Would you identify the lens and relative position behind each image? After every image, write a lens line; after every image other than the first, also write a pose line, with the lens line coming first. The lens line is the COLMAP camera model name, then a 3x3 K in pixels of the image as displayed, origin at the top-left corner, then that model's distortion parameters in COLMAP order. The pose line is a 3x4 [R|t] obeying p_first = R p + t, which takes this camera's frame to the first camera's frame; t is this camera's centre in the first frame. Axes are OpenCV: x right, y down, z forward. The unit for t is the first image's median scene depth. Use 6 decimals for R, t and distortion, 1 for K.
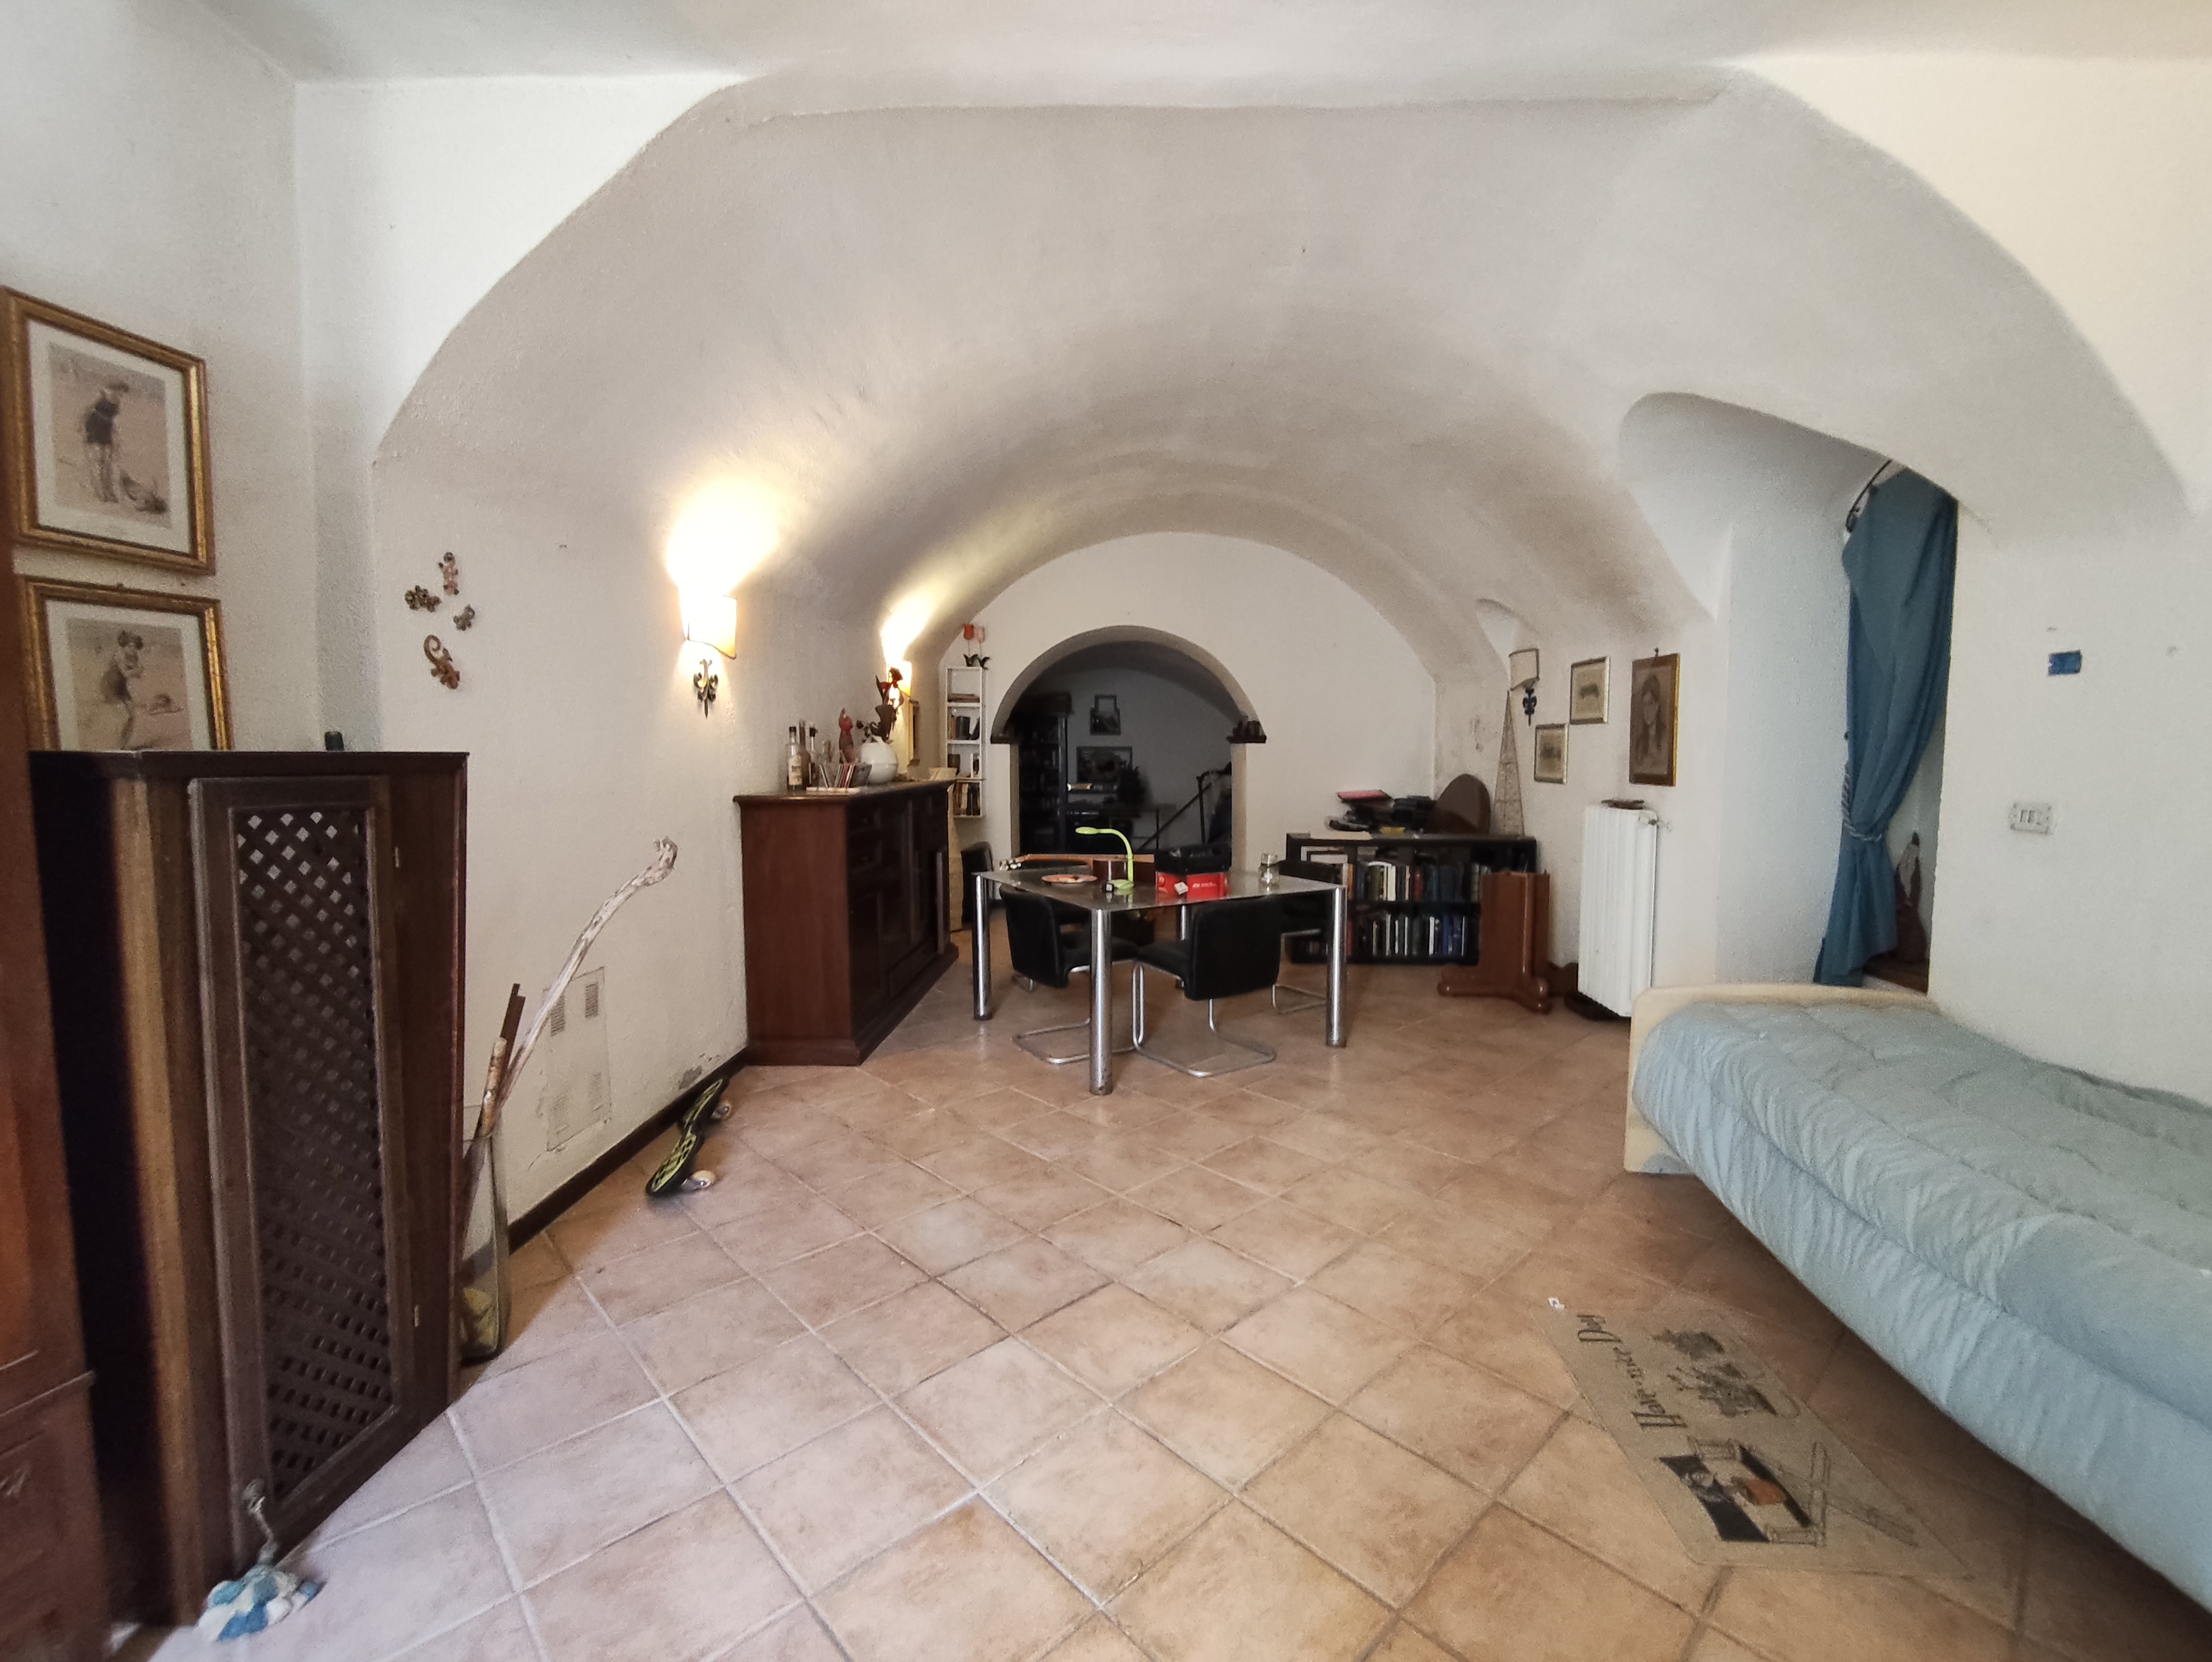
lens RADIAL K [[975.4, 0, 1113.3], [0, 975.4, 820.0], [0, 0, 1]] dist [-0.001198, 0.000024]
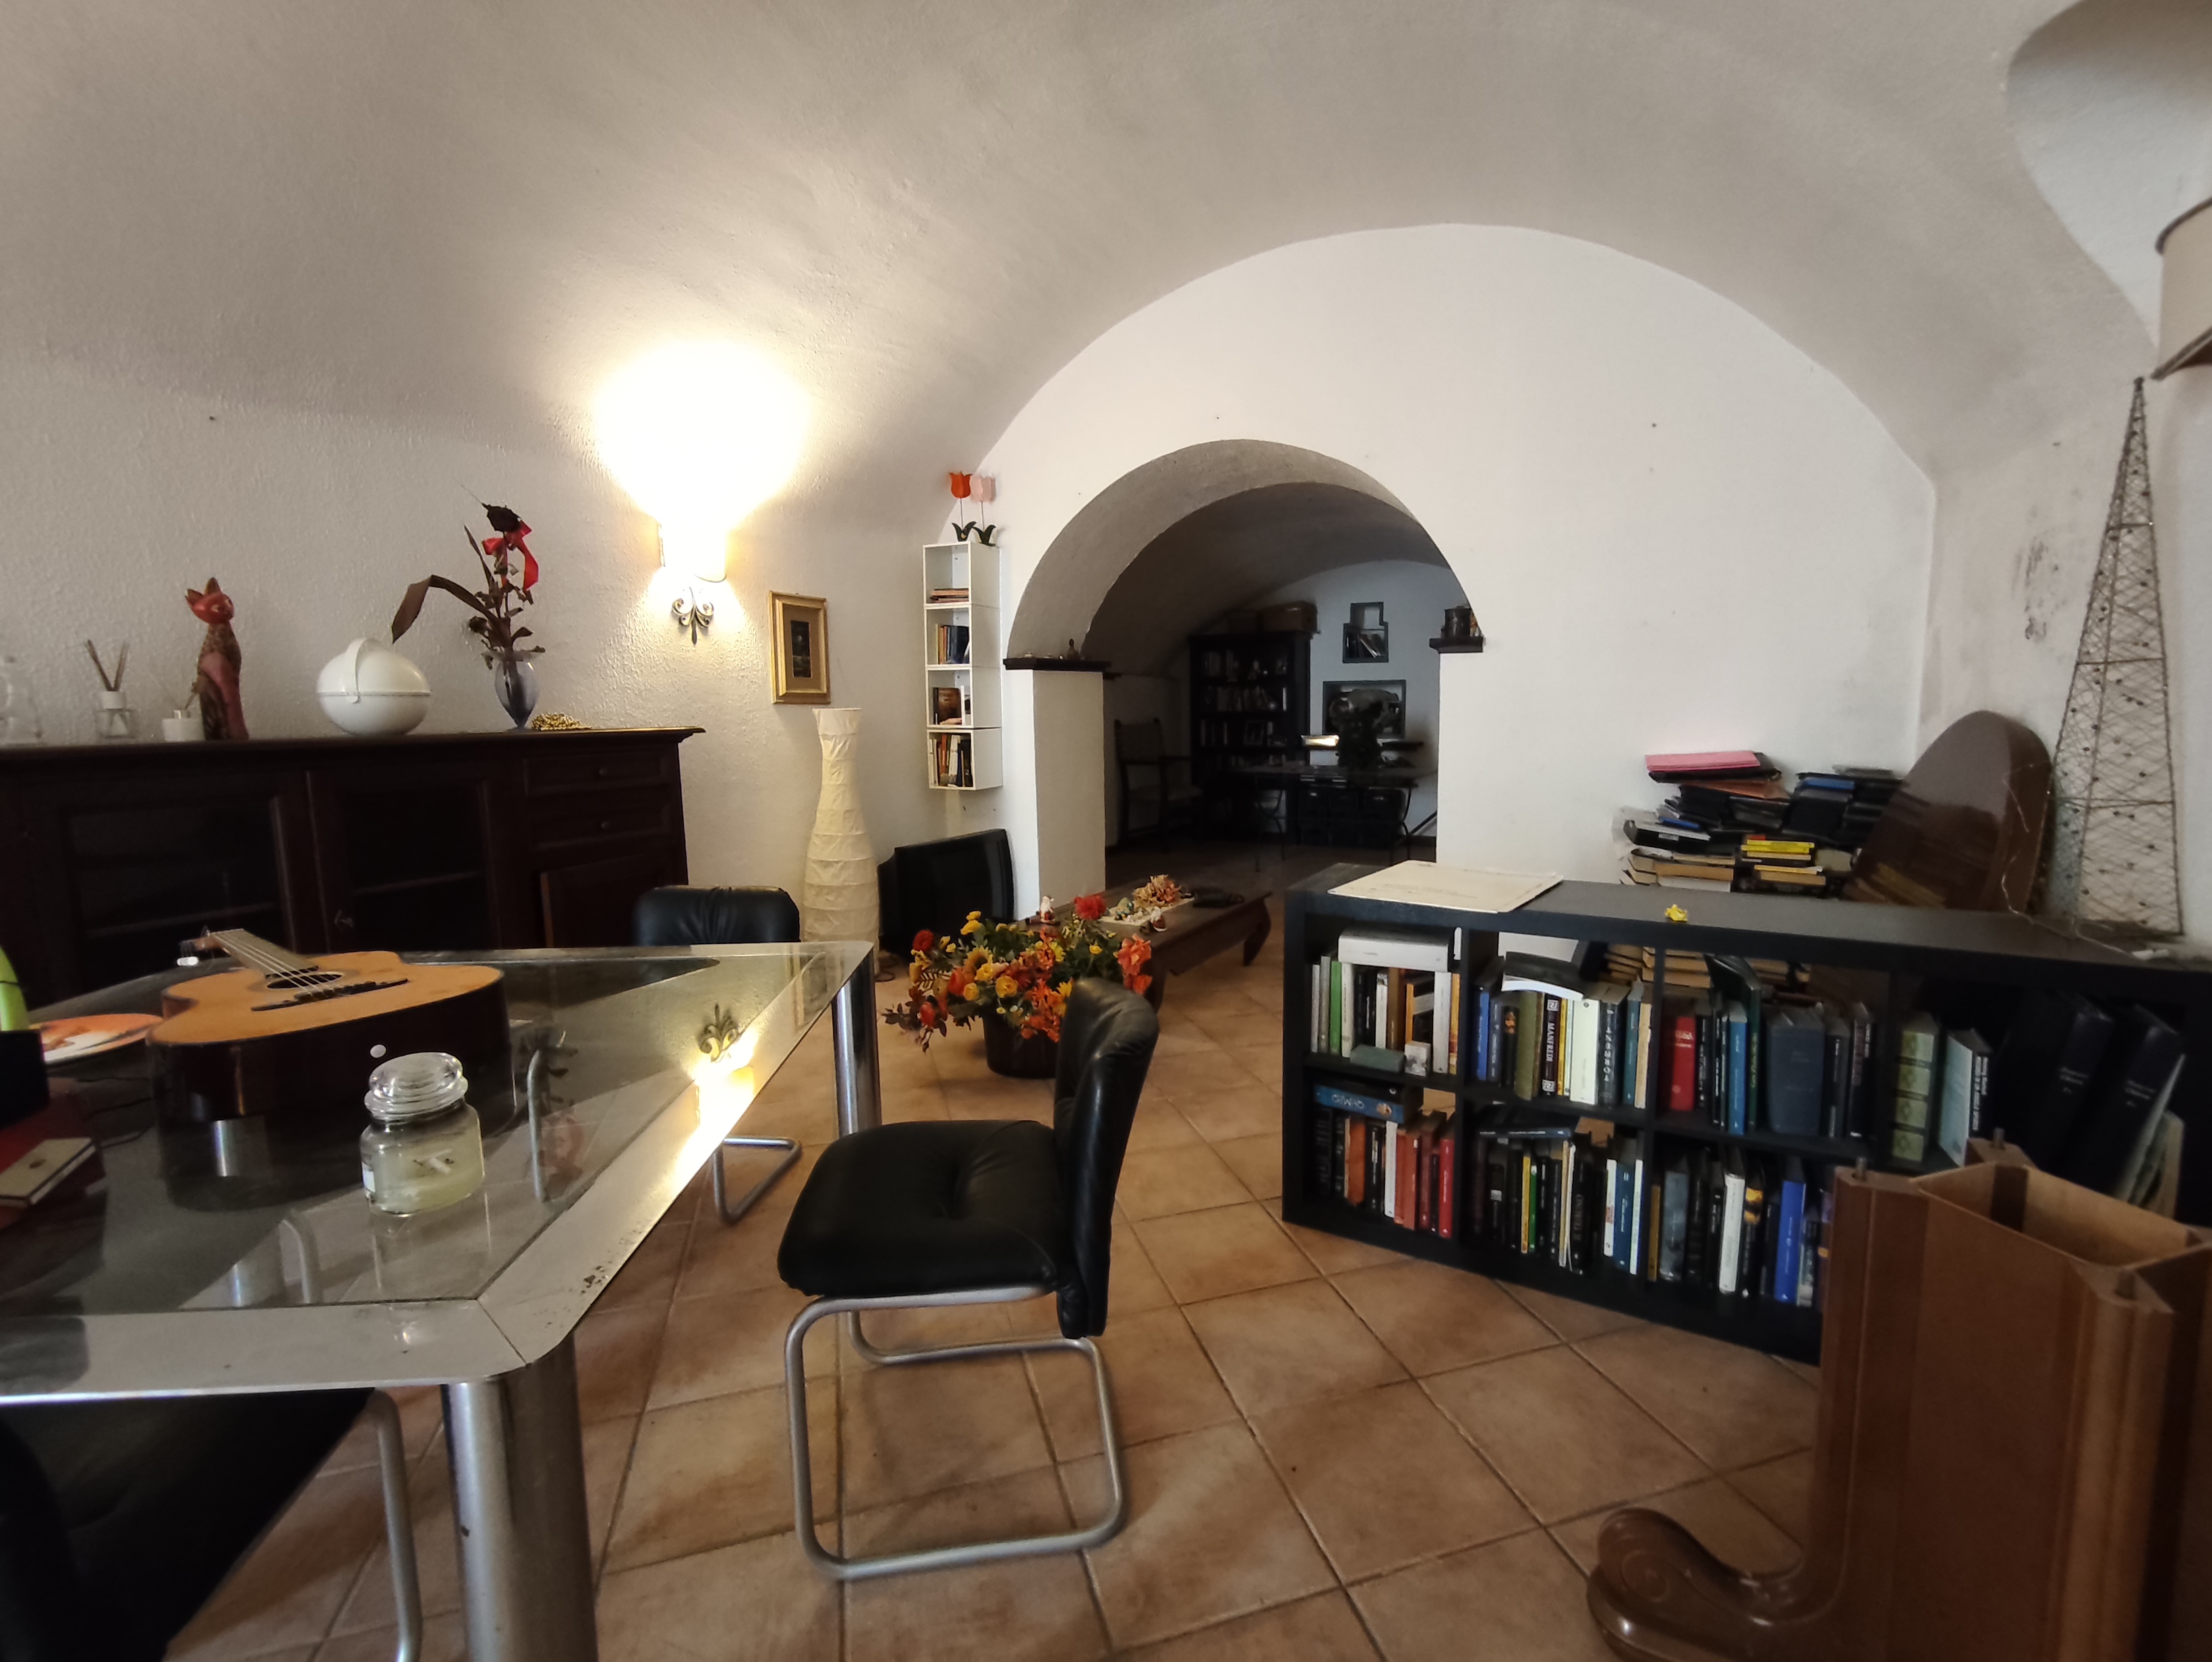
lens RADIAL K [[965.9, 0, 1113.7], [0, 965.9, 822.9], [0, 0, 1]] dist [0.001497, -0.004587]
pose [[0.889261, 0.043762, -0.455303, 0.378825], [-0.020049, 0.998185, 0.056784, -0.031365], [0.456961, -0.041368, 0.888524, 0.856411]]
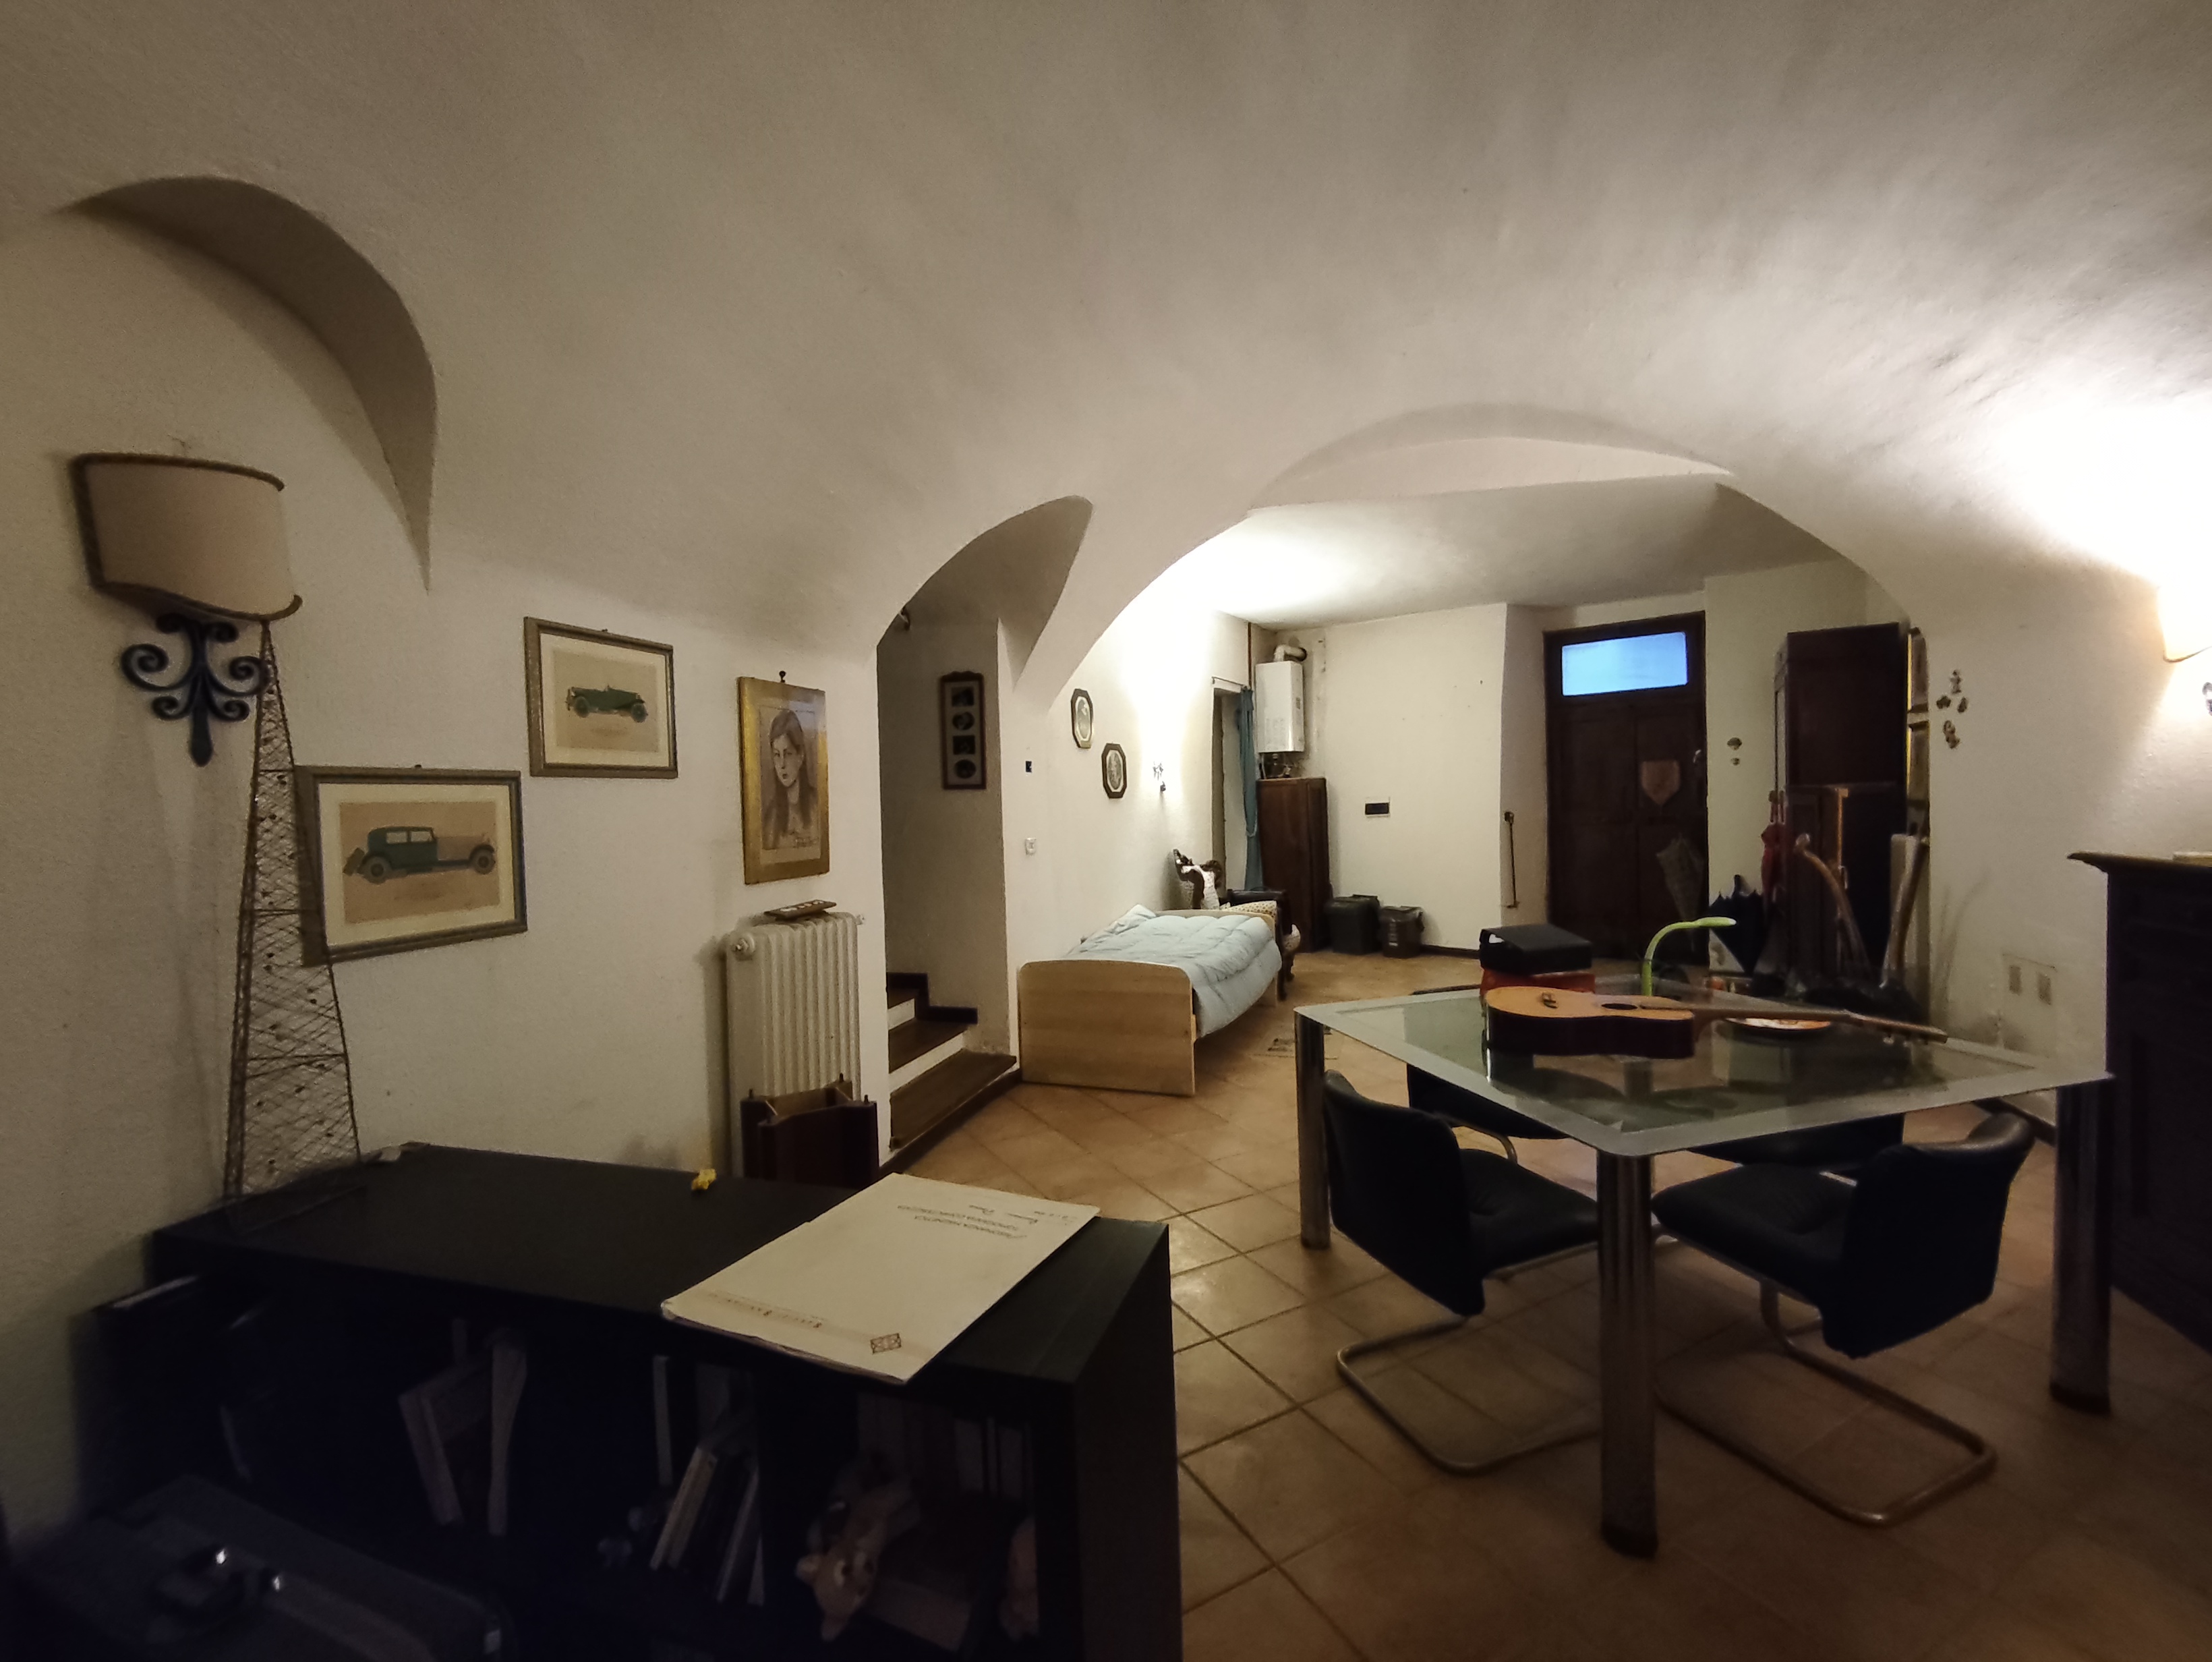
lens RADIAL K [[965.9, 0, 1113.7], [0, 965.9, 822.9], [0, 0, 1]] dist [0.001497, -0.004587]
pose [[-0.968862, 0.024155, 0.246418, 0.185190], [0.049139, 0.994192, 0.095749, -0.125651], [-0.242674, 0.104877, -0.964422, 1.584798]]
